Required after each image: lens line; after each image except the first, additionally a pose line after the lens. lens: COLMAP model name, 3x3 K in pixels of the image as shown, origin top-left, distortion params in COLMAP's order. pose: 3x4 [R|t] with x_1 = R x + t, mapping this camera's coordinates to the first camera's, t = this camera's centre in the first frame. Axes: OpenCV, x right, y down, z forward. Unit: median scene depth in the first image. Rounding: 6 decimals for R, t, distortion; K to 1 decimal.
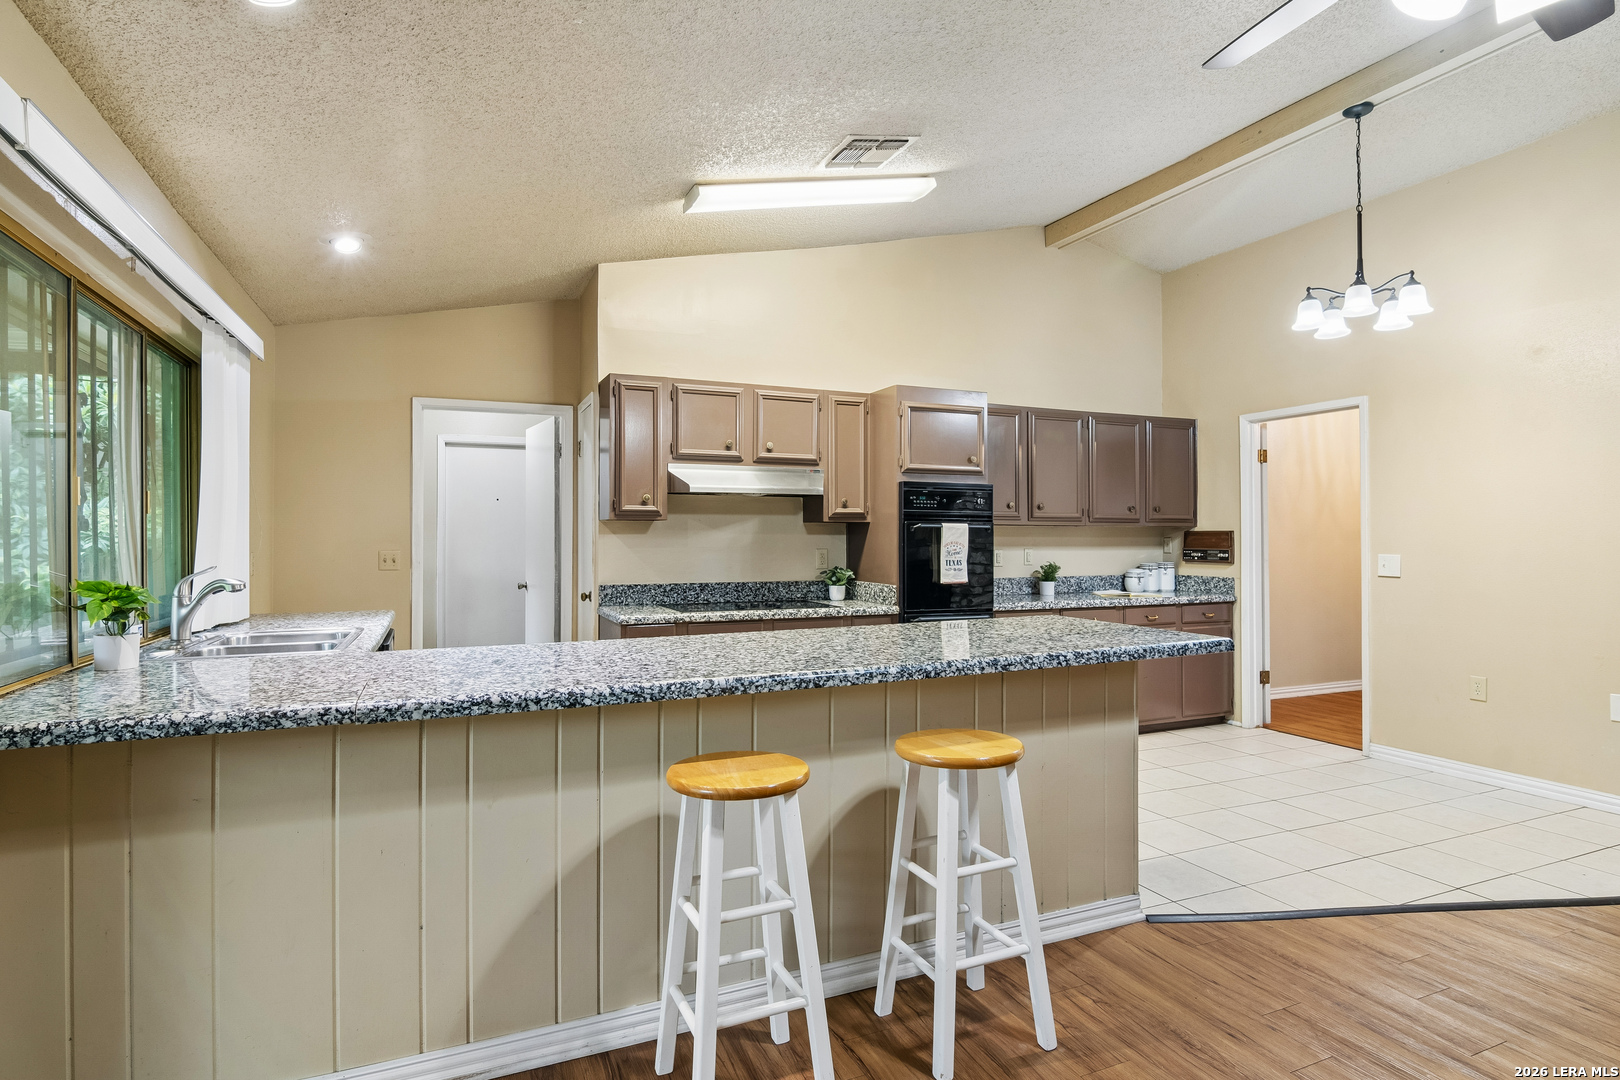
lens RADIAL K [[853.4, 0, 823.1], [0, 853.4, 529.3], [0, 0, 1]] dist [-0.007721, -0.002838]
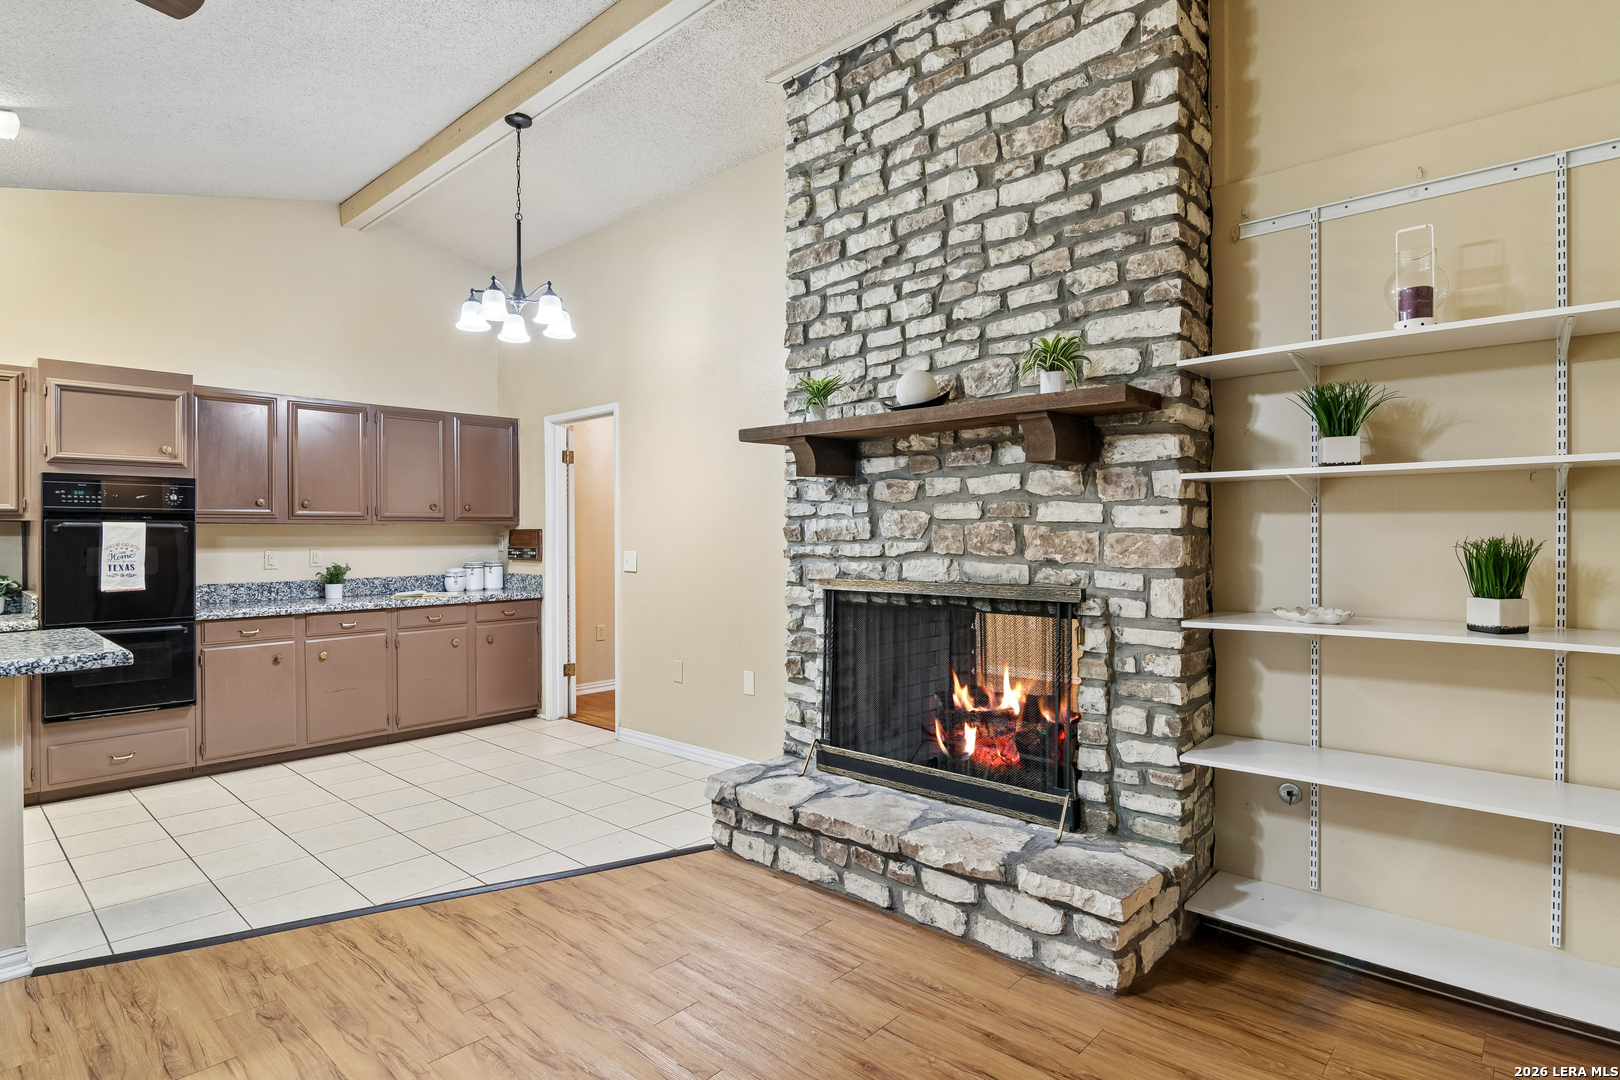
lens RADIAL K [[828.6, 0, 816.5], [0, 828.6, 538.2], [0, 0, 1]] dist [-0.009120, -0.005317]
pose [[0.913116, -0.007187, 0.407637, 0.443024], [0.001169, 0.999887, 0.015011, -0.002253], [-0.407699, -0.013230, 0.913021, -0.053922]]
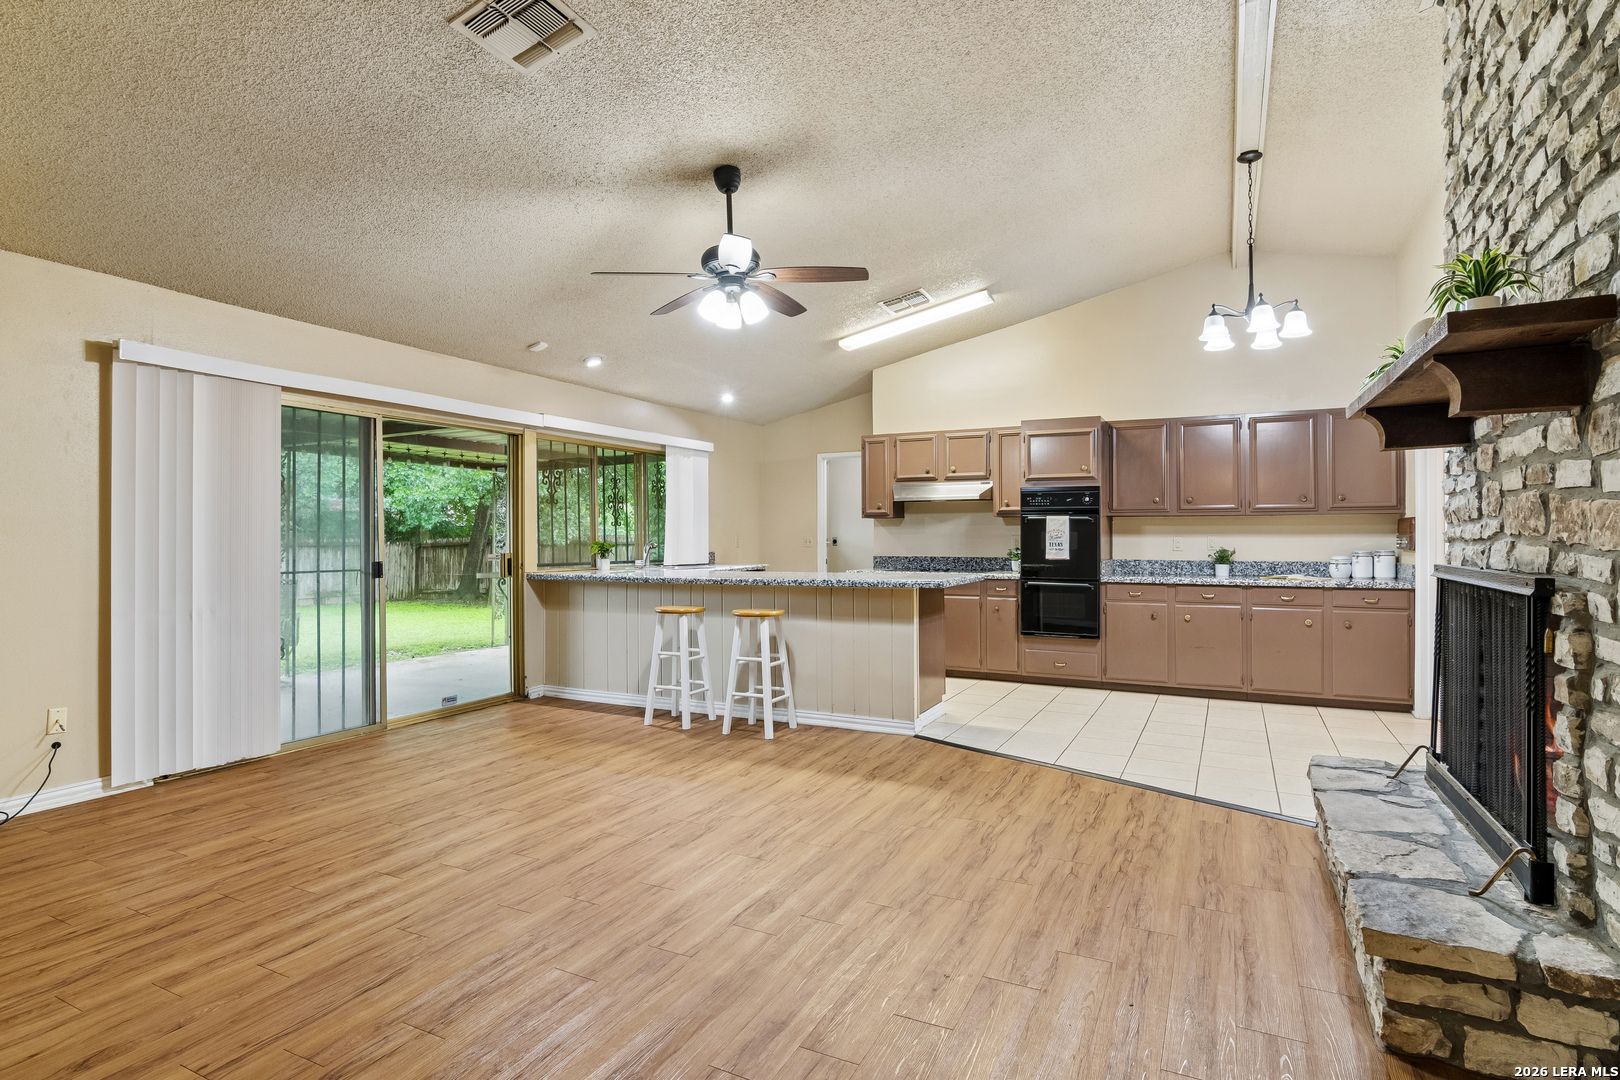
lens RADIAL K [[828.6, 0, 808.2], [0, 828.6, 531.2], [0, 0, 1]] dist [-0.009120, -0.005317]
pose [[0.632559, -0.006786, -0.774482, 0.905128], [0.010425, 0.999946, -0.000246, 0.013314], [0.774442, -0.007919, 0.632595, -0.156970]]
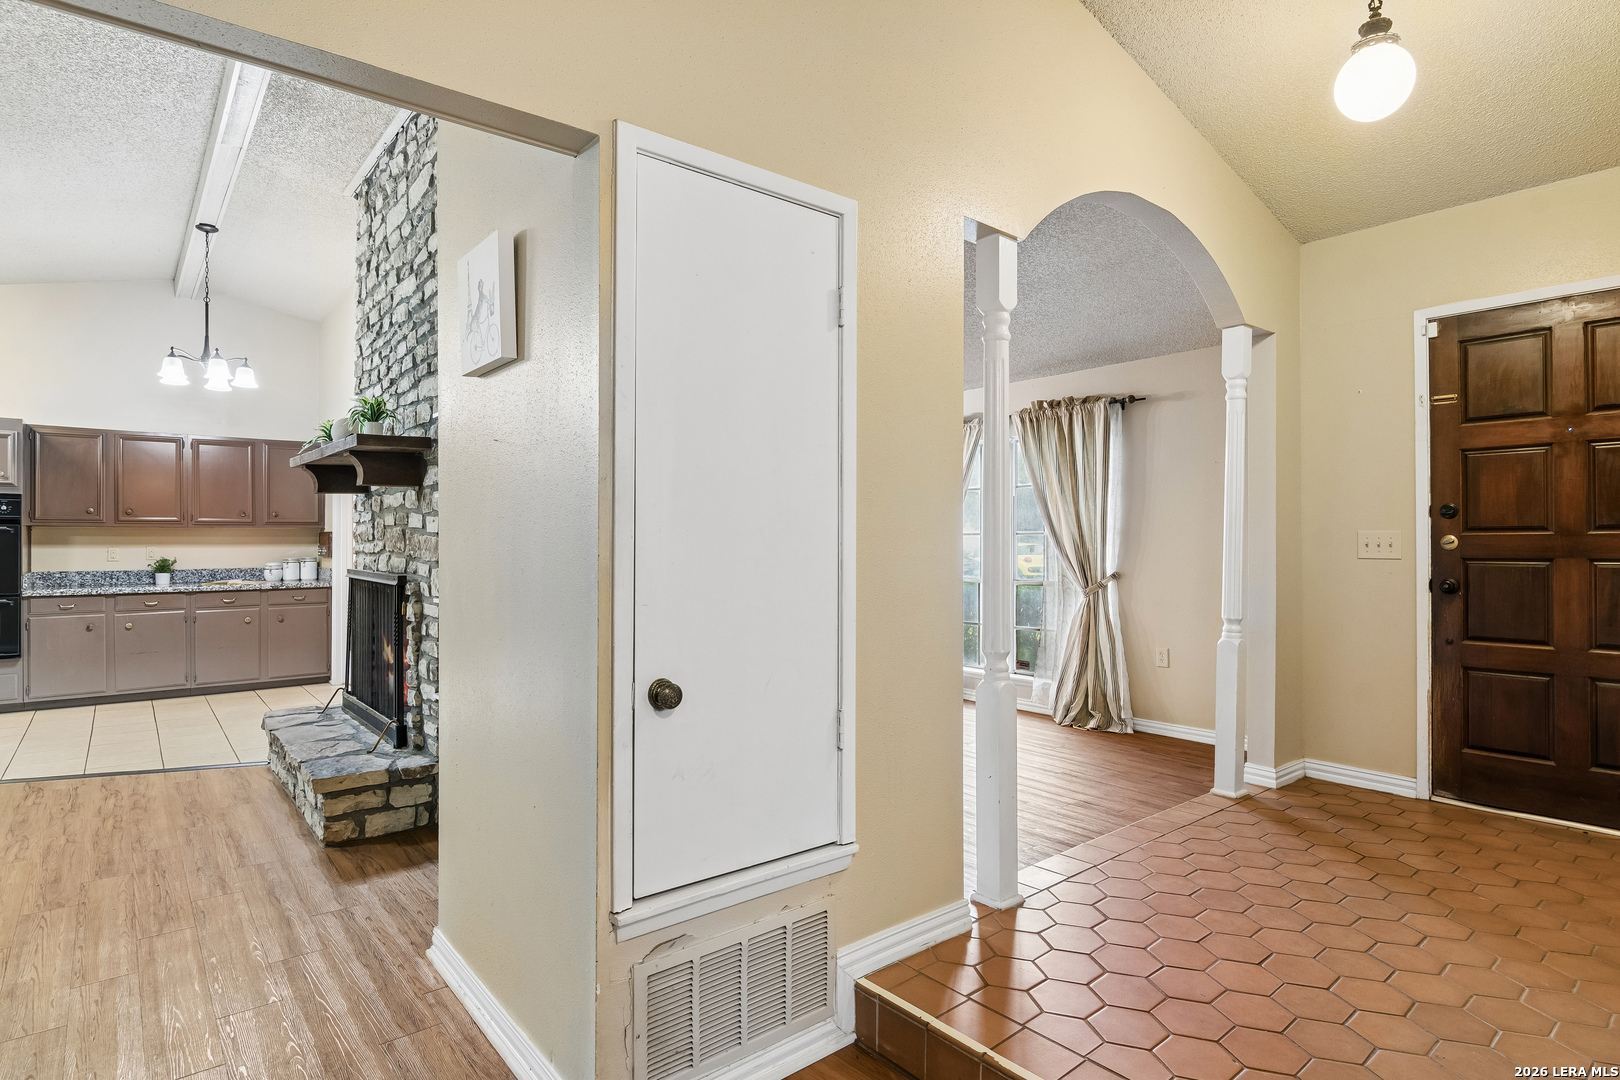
lens RADIAL K [[853.4, 0, 813.9], [0, 853.4, 538.9], [0, 0, 1]] dist [-0.007721, -0.002838]
pose [[0.963537, -0.001643, 0.267570, 0.979084], [-0.001700, 0.999923, 0.012262, -0.004535], [-0.267569, -0.012270, 0.963461, -0.487527]]
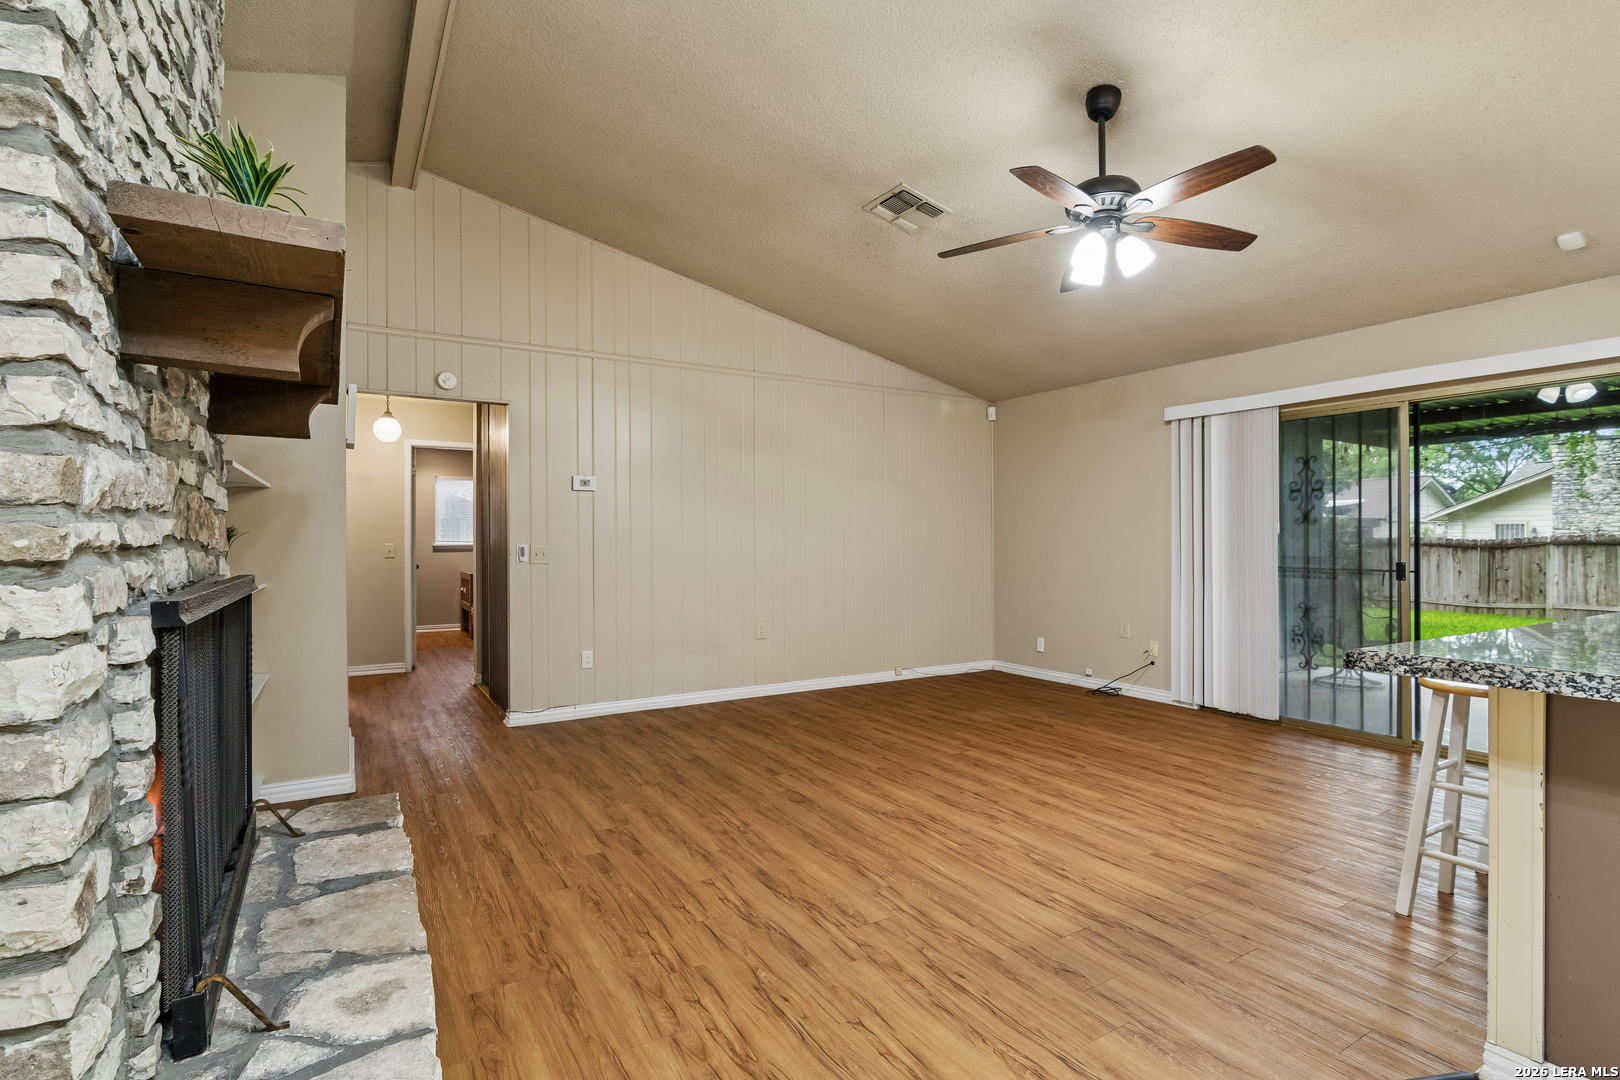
lens RADIAL K [[781.5, 0, 814.6], [0, 781.5, 544.1], [0, 0, 1]] dist [-0.011708, -0.001586]
pose [[-0.992016, 0.004100, -0.126044, 0.544588], [0.004509, 0.999985, -0.002963, 0.024273], [0.126030, -0.003508, -0.992020, 0.871295]]
